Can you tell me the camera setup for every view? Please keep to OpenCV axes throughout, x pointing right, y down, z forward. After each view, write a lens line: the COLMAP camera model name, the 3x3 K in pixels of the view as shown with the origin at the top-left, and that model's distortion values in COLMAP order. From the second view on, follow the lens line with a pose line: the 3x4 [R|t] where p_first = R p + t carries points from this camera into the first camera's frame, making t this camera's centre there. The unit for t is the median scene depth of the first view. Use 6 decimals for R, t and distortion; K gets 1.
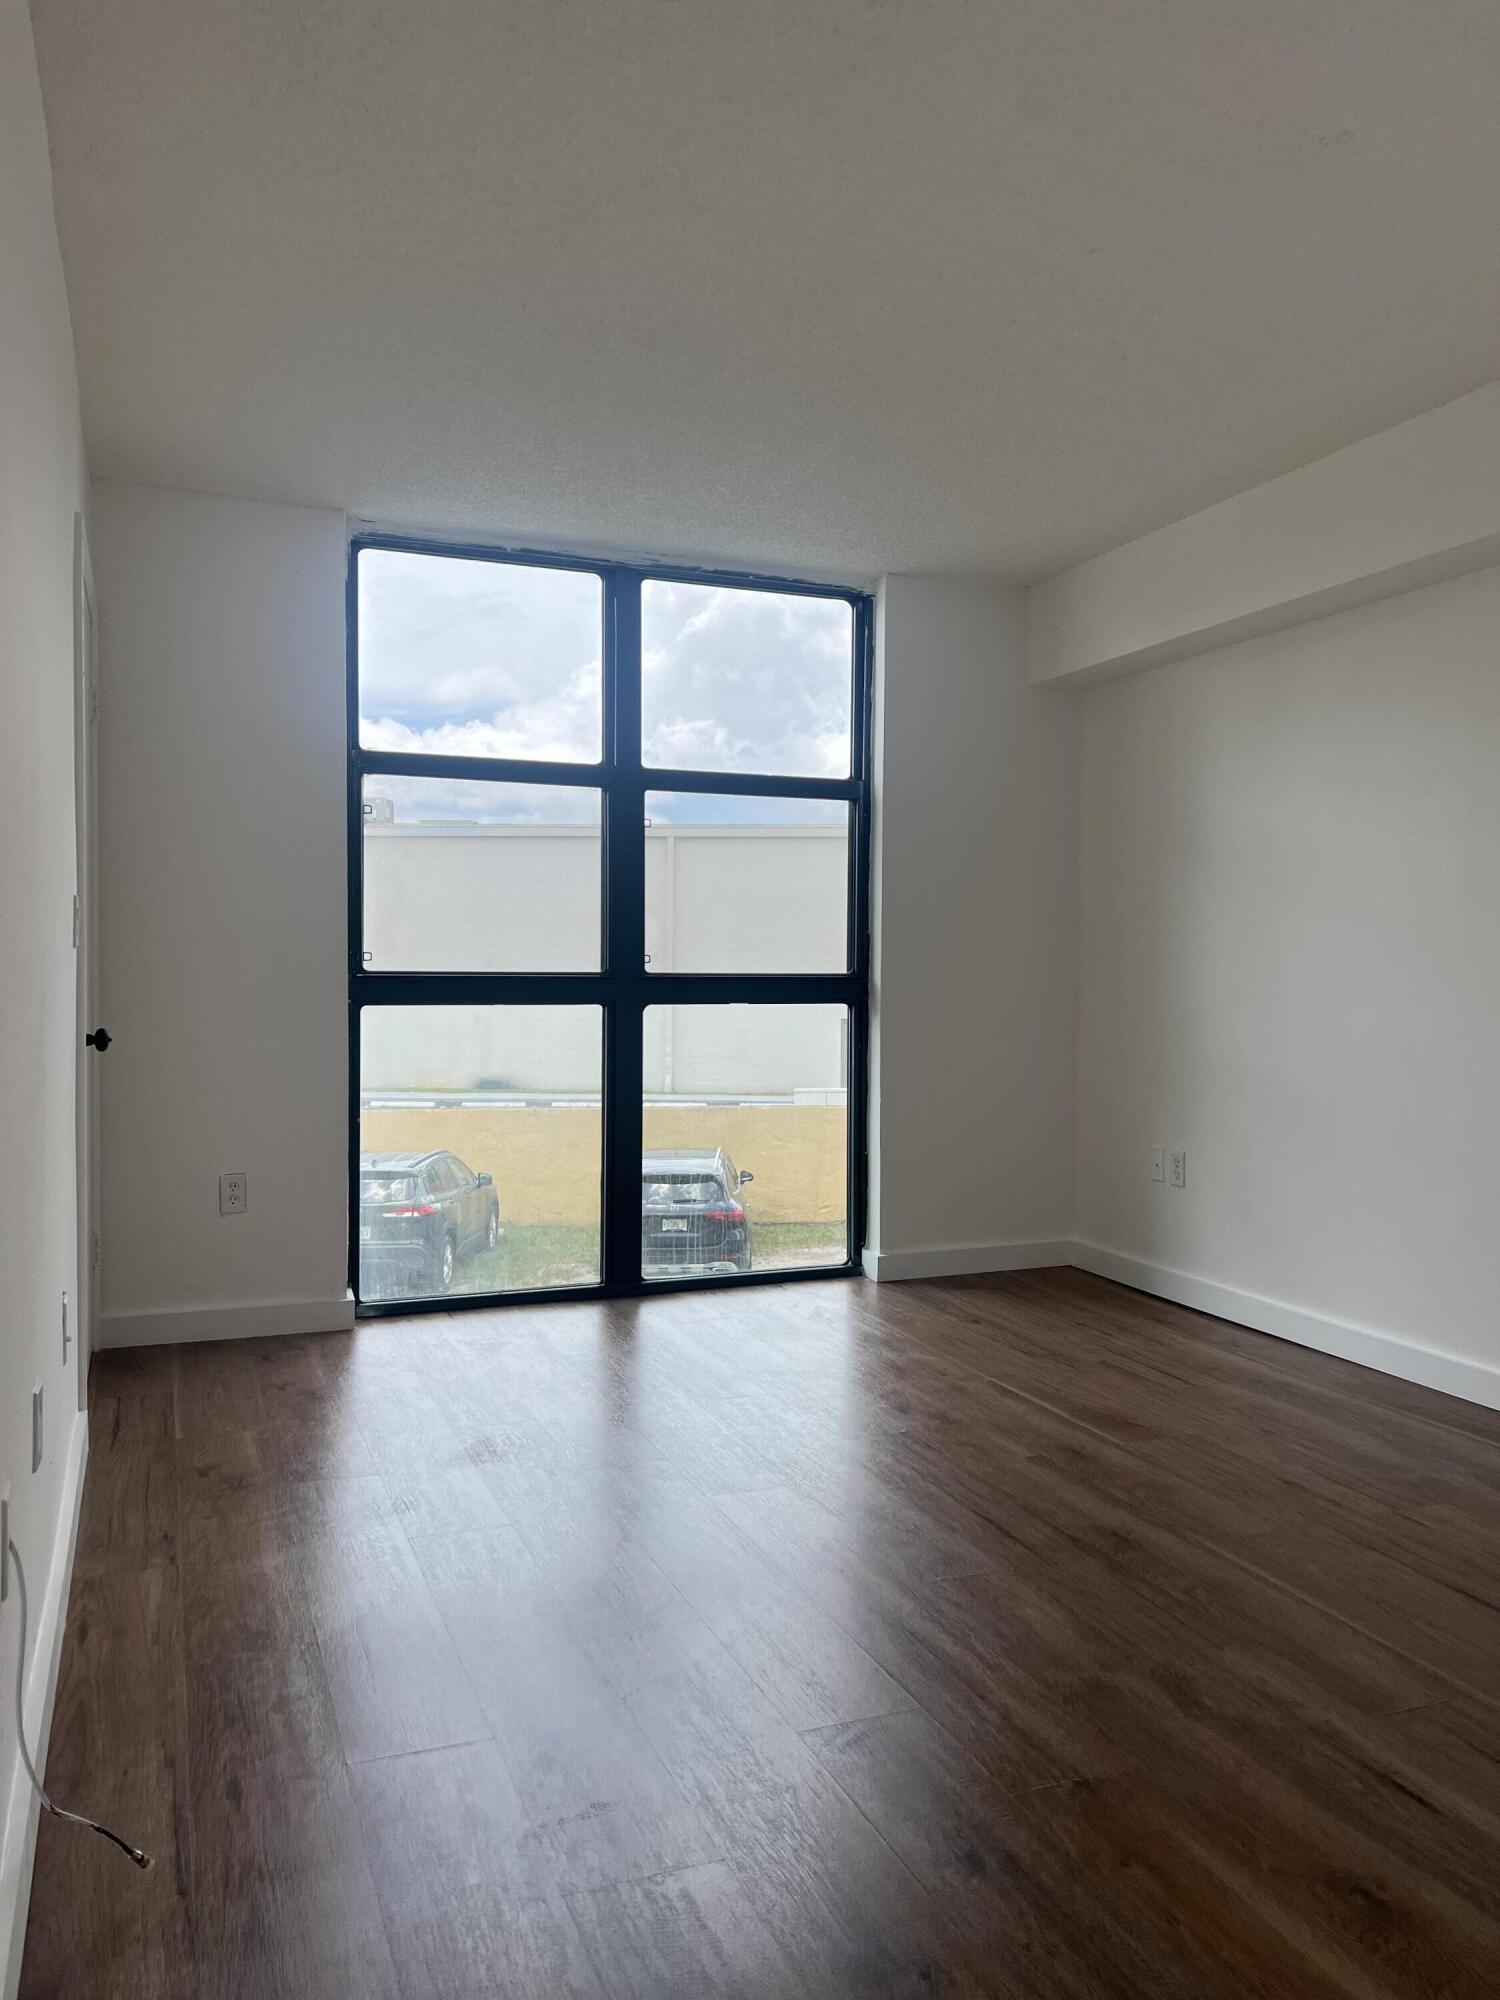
lens RADIAL K [[1512.8, 0, 751.7], [0, 1512.8, 999.0], [0, 0, 1]] dist [0.064294, -0.083947]
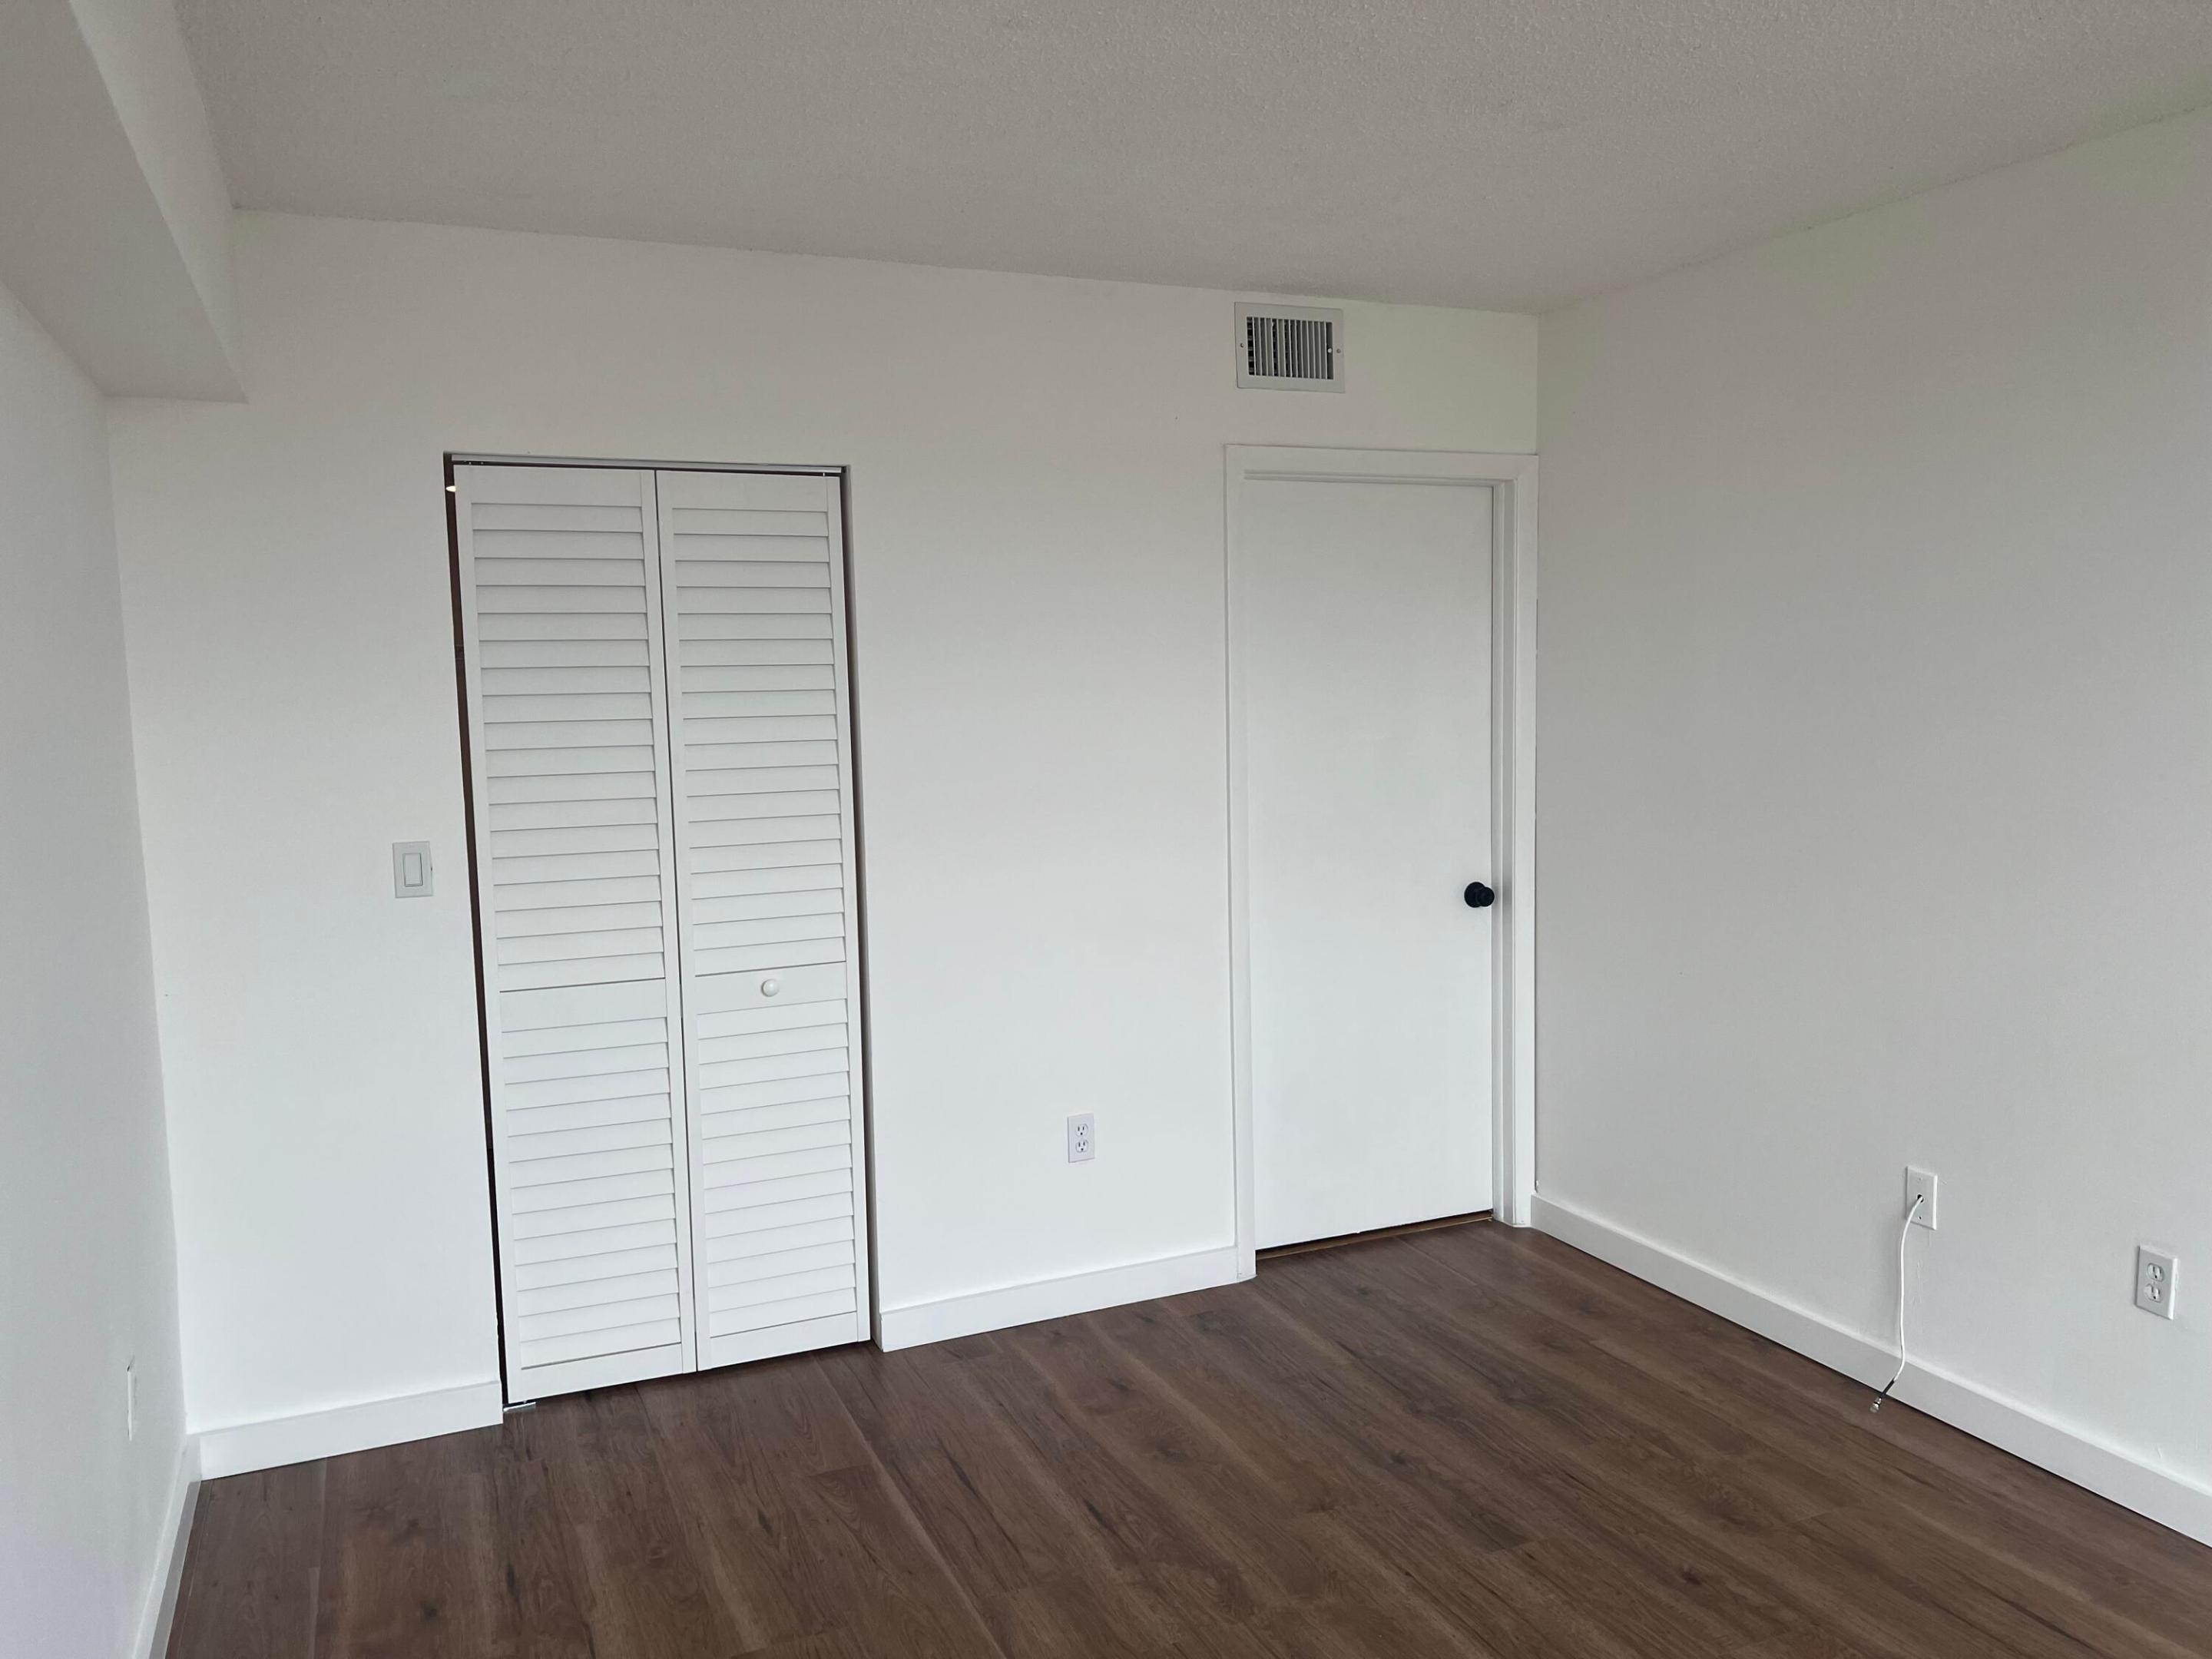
lens RADIAL K [[1673.1, 0, 1120.0], [0, 1673.1, 826.9], [0, 0, 1]] dist [0.064294, -0.083947]
pose [[-0.999049, 0.018527, -0.039475, 0.412943], [0.014191, 0.994111, 0.107431, -0.243335], [0.041233, 0.106768, -0.993429, 2.228595]]
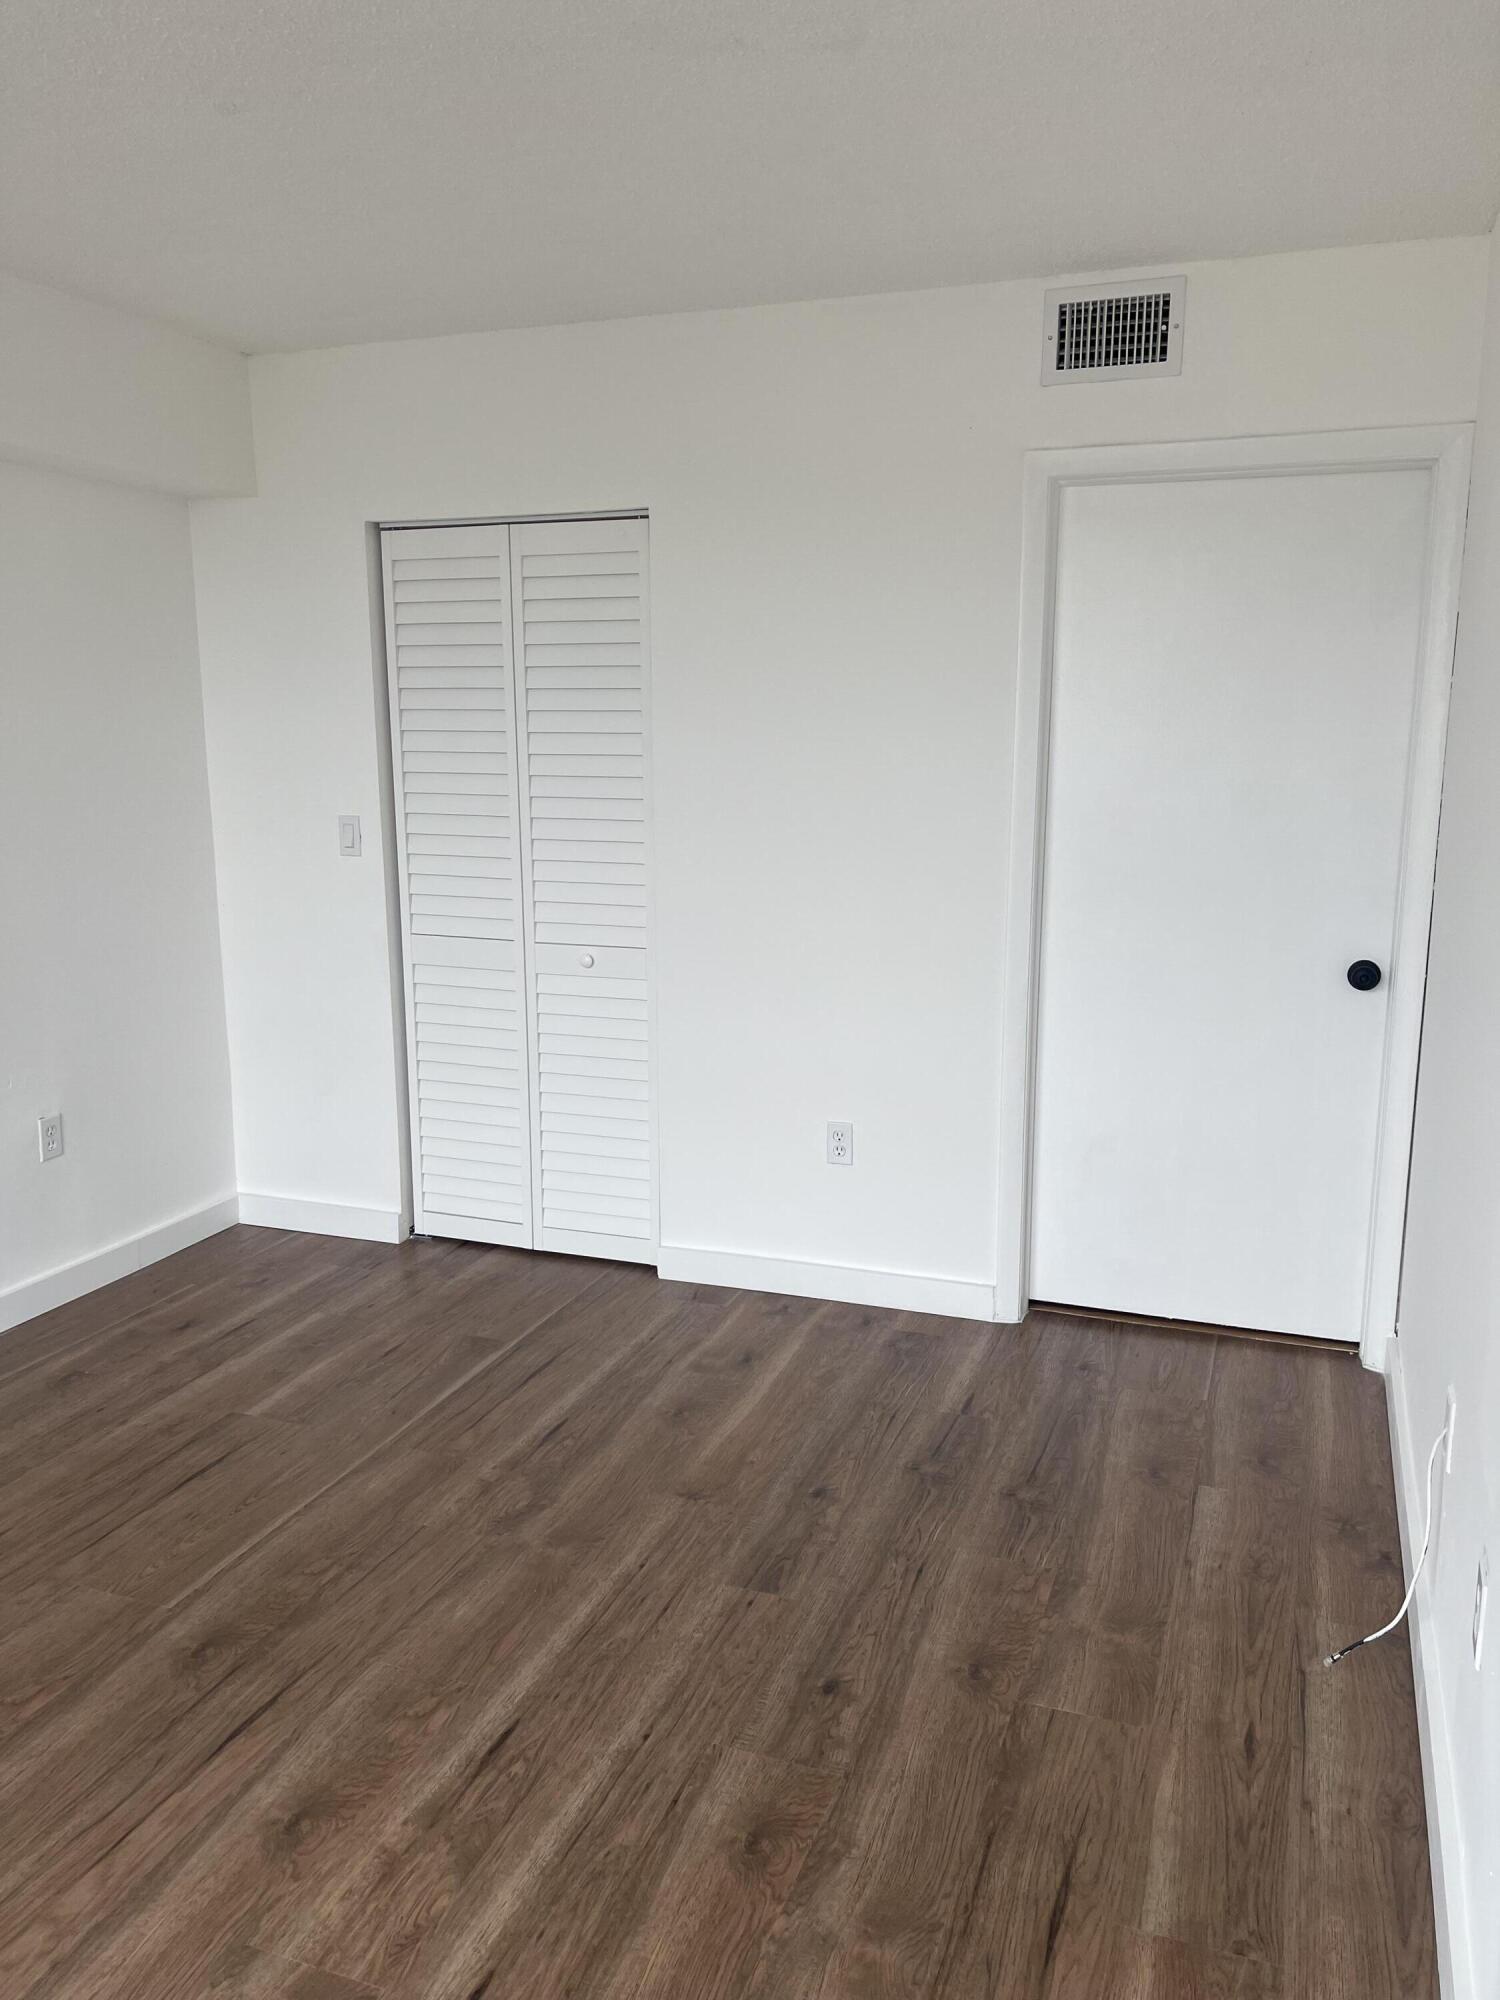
lens RADIAL K [[1512.8, 0, 761.5], [0, 1512.8, 1018.9], [0, 0, 1]] dist [0.064294, -0.083947]
pose [[-0.752250, -0.134641, 0.644975, -0.650018], [0.003378, 0.978097, 0.208121, -0.219784], [-0.658870, 0.158738, -0.735319, 1.785449]]
